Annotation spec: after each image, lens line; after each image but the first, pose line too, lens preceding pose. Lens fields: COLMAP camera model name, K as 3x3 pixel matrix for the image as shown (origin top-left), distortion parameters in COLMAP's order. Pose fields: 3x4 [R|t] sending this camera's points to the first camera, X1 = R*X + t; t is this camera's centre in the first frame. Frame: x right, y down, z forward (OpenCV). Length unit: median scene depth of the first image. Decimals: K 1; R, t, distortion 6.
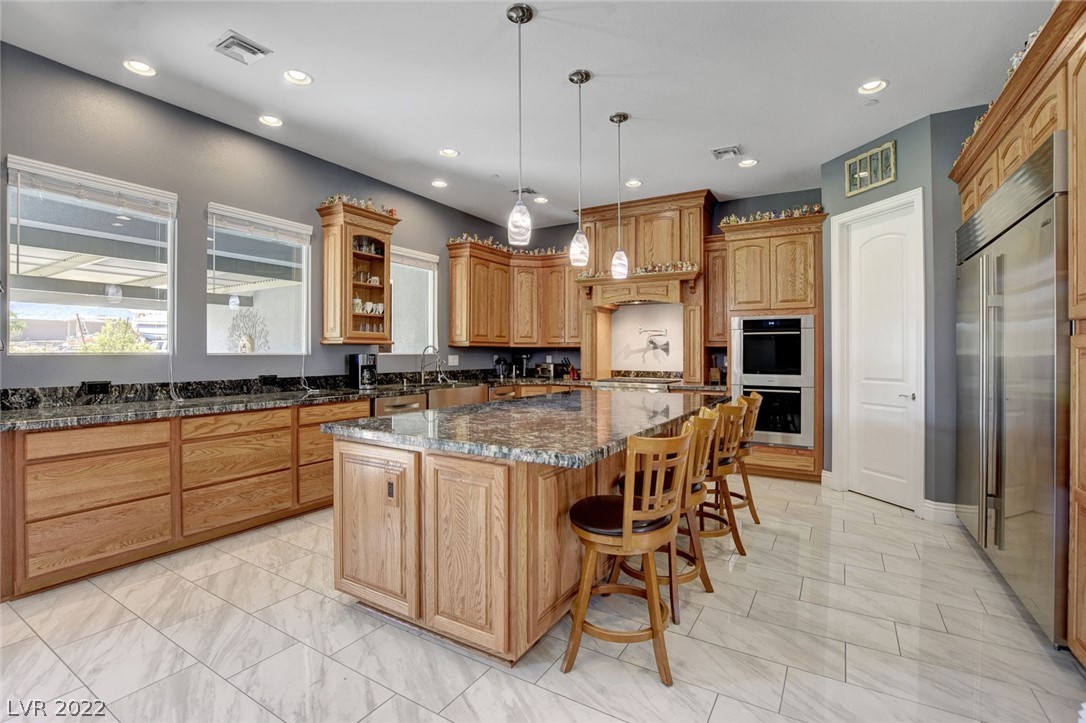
lens RADIAL K [[478.8, 0, 561.1], [0, 478.8, 353.6], [0, 0, 1]] dist [-0.035993, 0.005960]
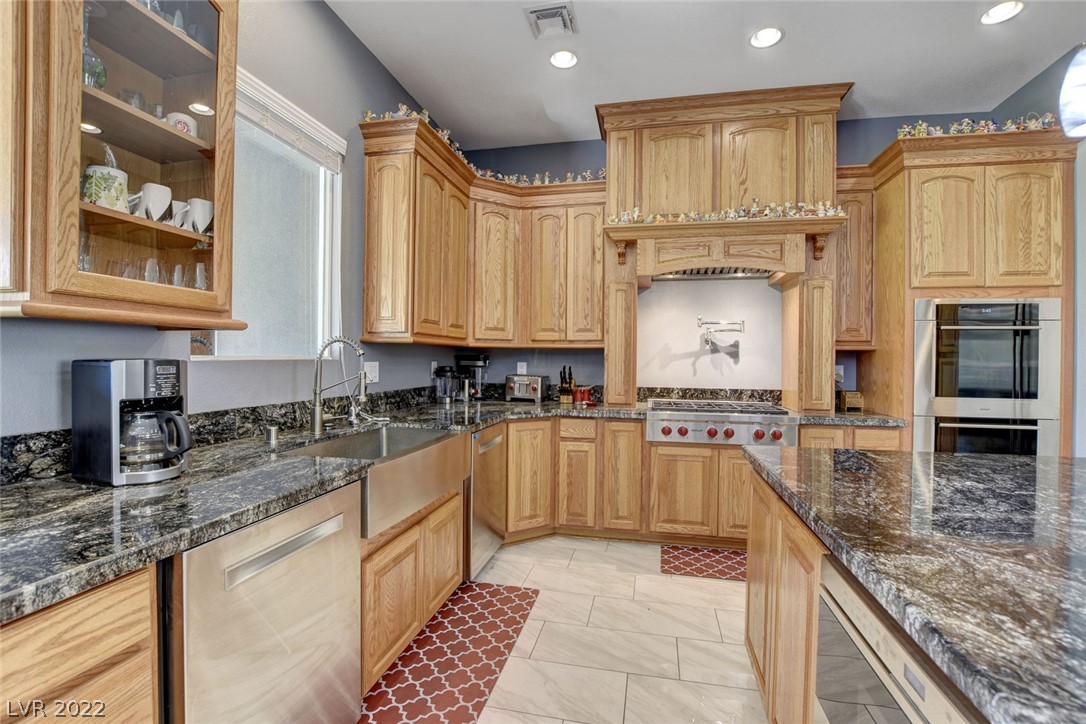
lens RADIAL K [[478.8, 0, 550.8], [0, 478.8, 361.9], [0, 0, 1]] dist [-0.035993, 0.005960]
pose [[0.954955, 0.005393, 0.296701, -0.245422], [-0.007785, 0.999946, 0.006881, -0.000703], [-0.296648, -0.008881, 0.954946, 0.624890]]
